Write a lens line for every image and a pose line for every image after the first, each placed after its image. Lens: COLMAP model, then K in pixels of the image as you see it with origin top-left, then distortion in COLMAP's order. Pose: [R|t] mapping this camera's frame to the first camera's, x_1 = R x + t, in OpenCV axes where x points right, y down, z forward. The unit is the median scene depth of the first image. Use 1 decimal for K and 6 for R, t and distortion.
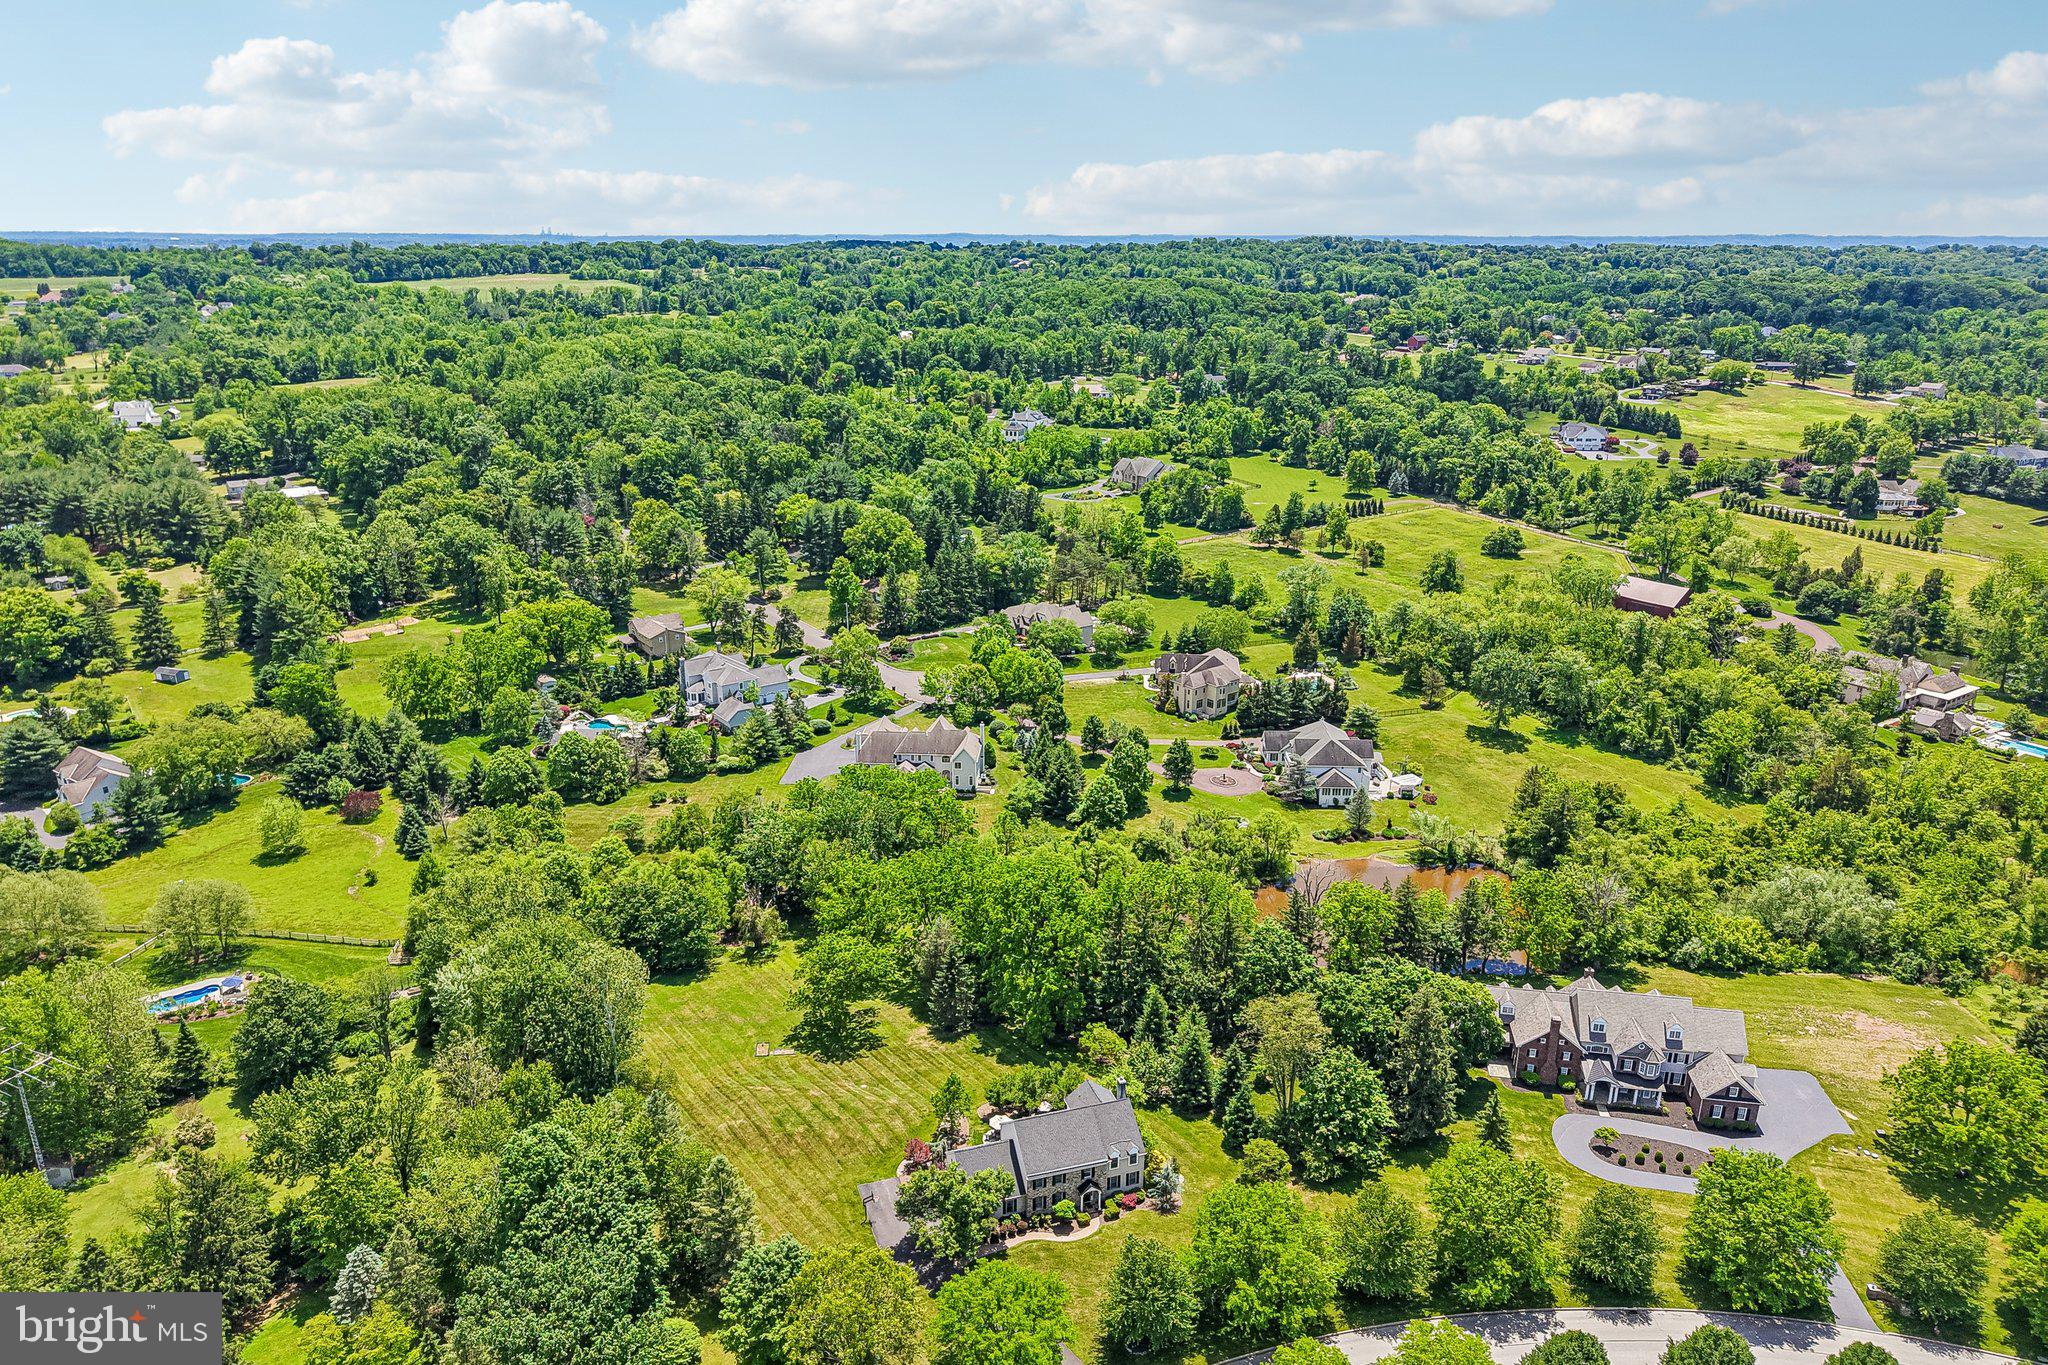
lens RADIAL K [[1373.7, 0, 1025.2], [0, 1373.7, 665.4], [0, 0, 1]] dist [0.099820, -0.251180]
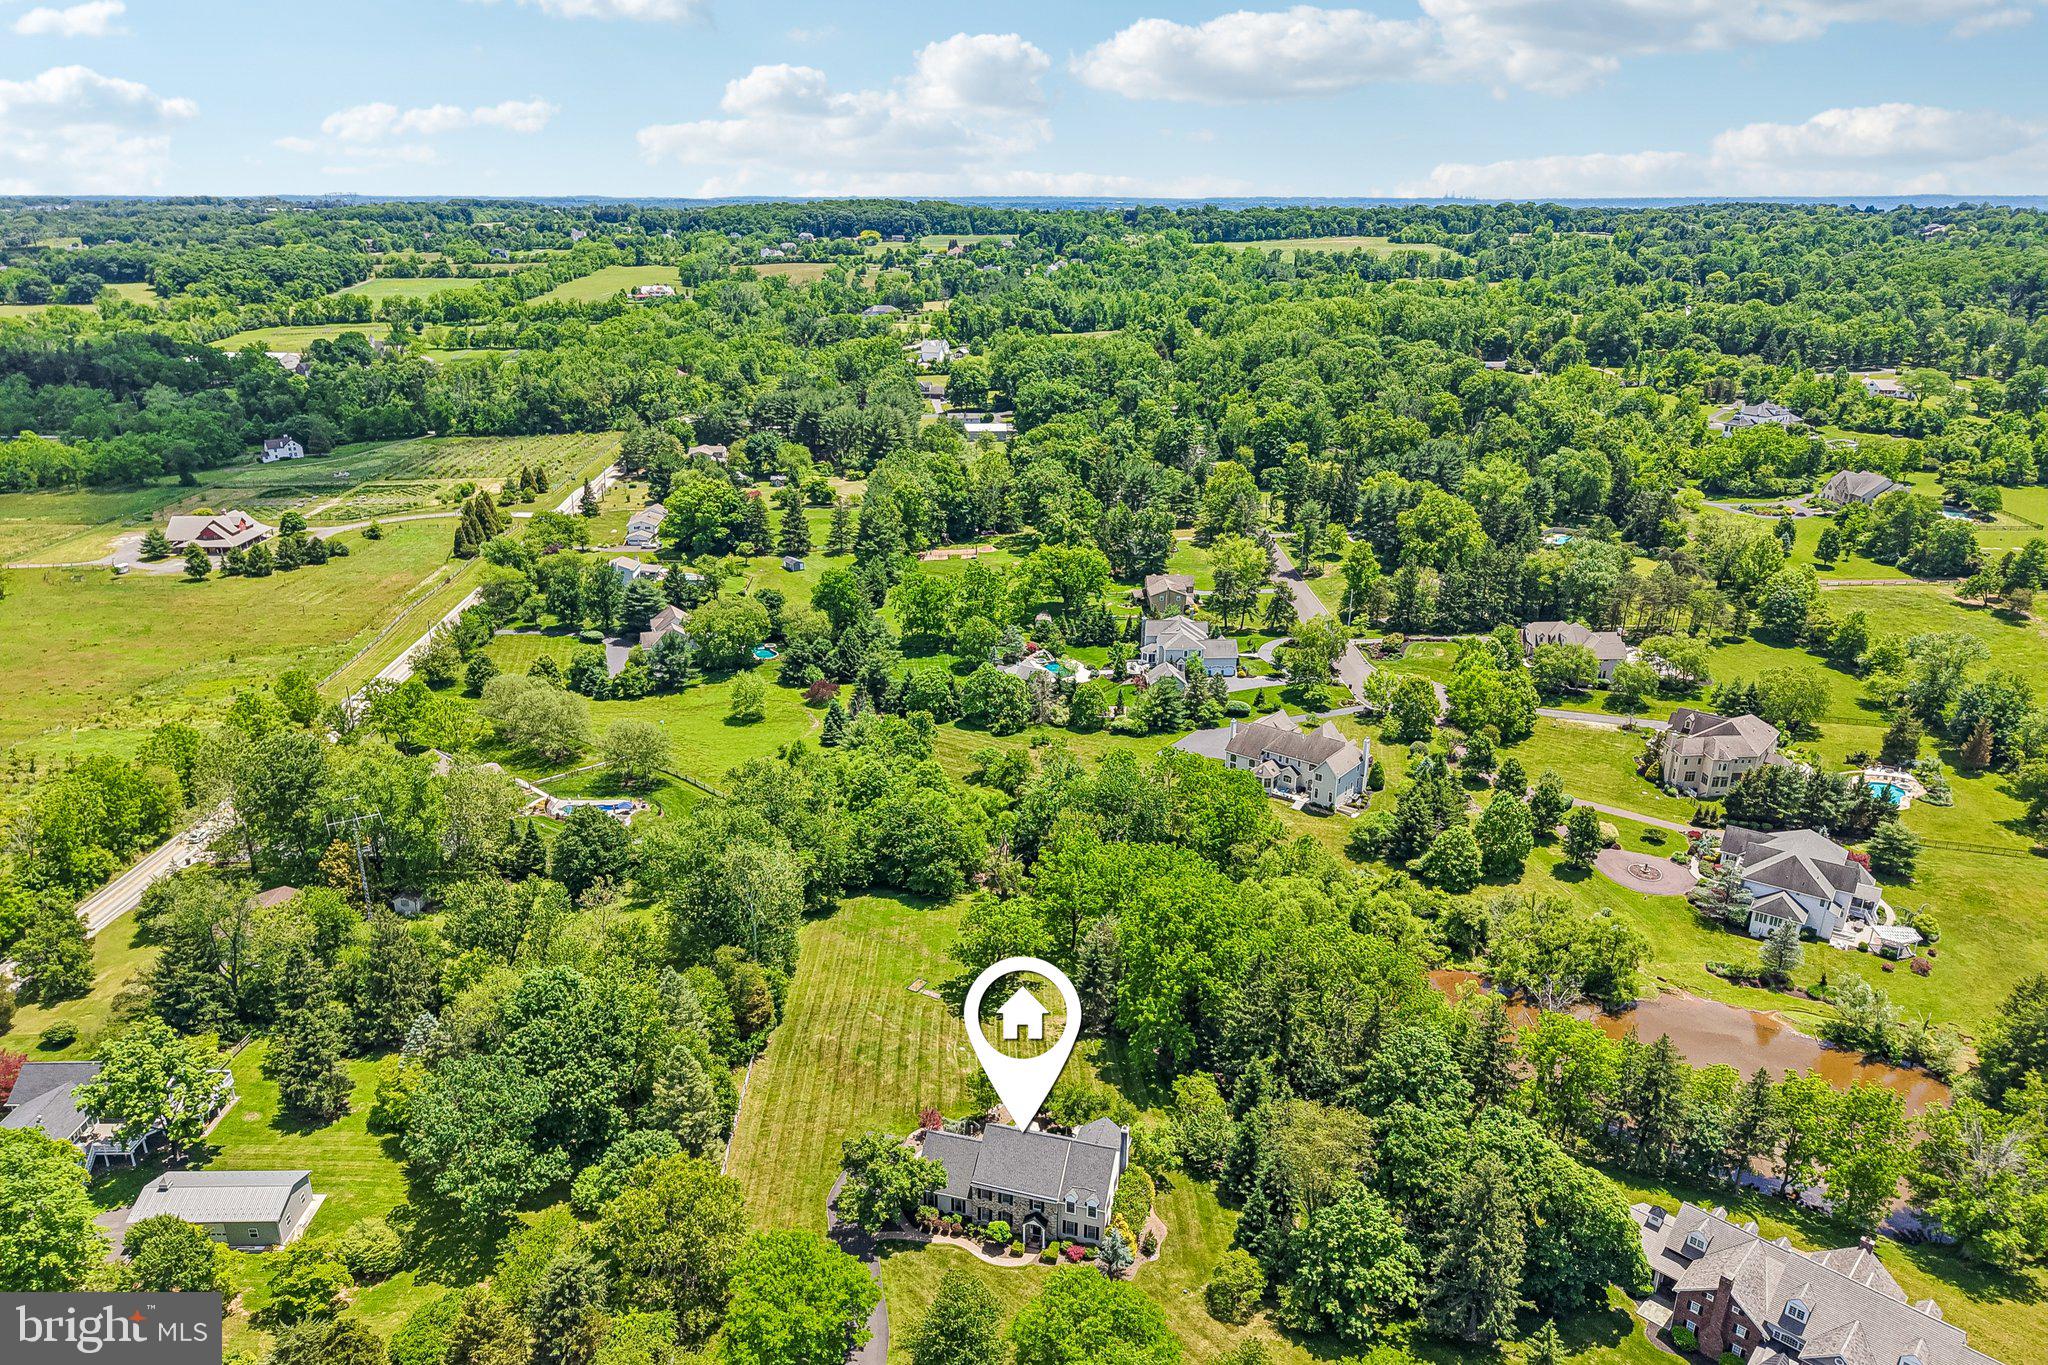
lens RADIAL K [[1377.1, 0, 1027.6], [0, 1377.1, 650.7], [0, 0, 1]] dist [0.078238, -0.112432]
pose [[0.816761, 0.176294, -0.549384, 0.314807], [-0.168073, 0.983579, 0.065753, -0.042790], [0.551954, 0.038632, 0.832979, 0.122050]]
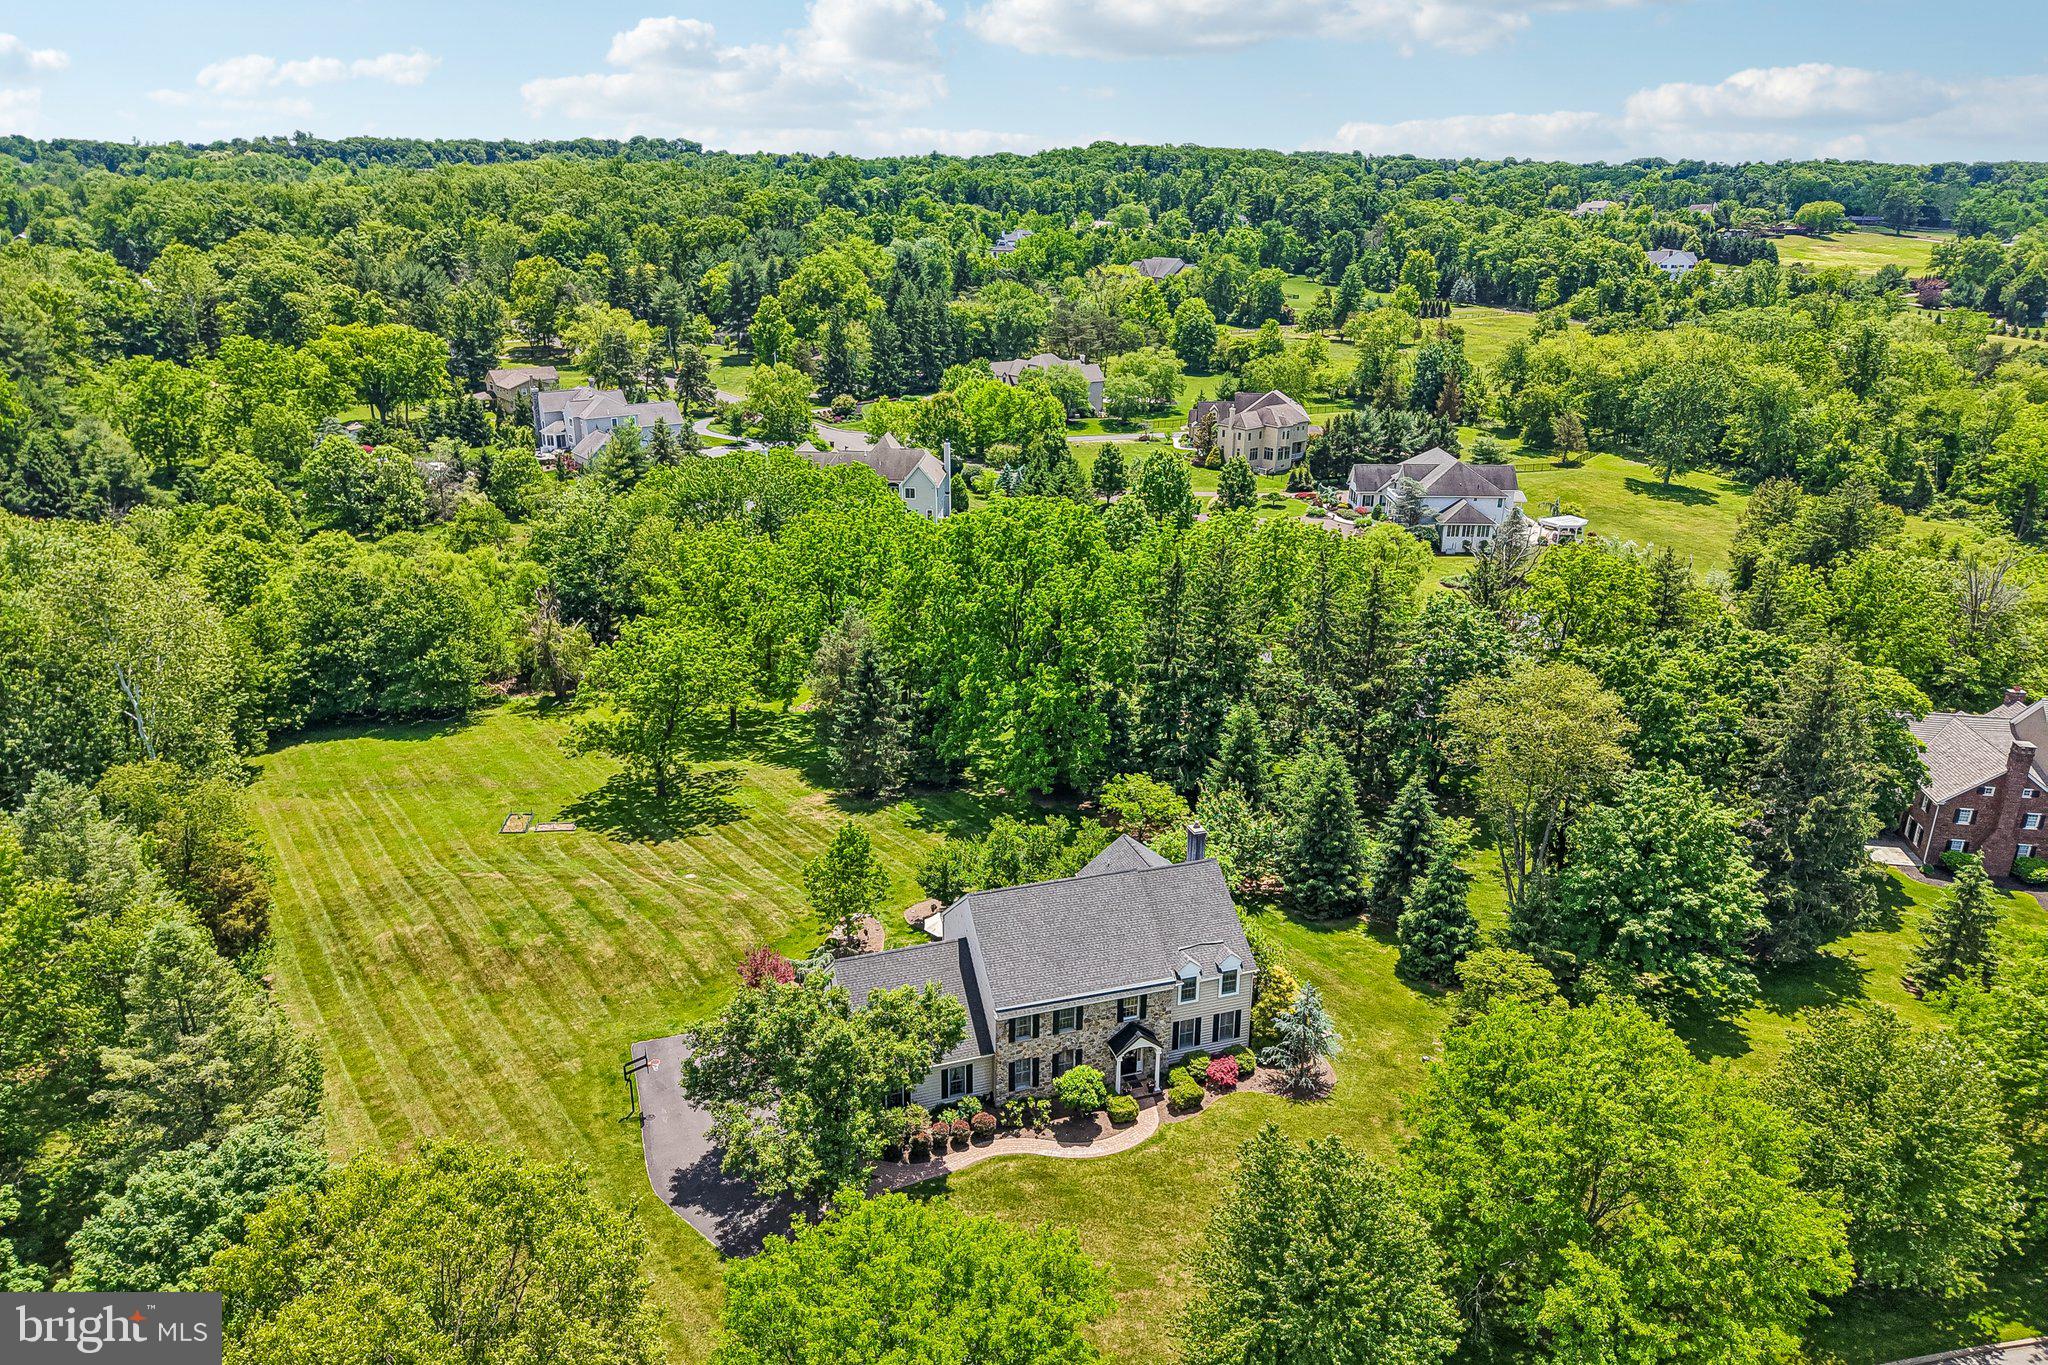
lens RADIAL K [[1360.8, 0, 1013.8], [0, 1360.8, 677.1], [0, 0, 1]] dist [0.028734, -0.038281]
pose [[0.999981, -0.002250, -0.005816, 0.006300], [0.002435, 0.999489, 0.031874, 0.155619], [0.005741, -0.031887, 0.999475, 0.357895]]
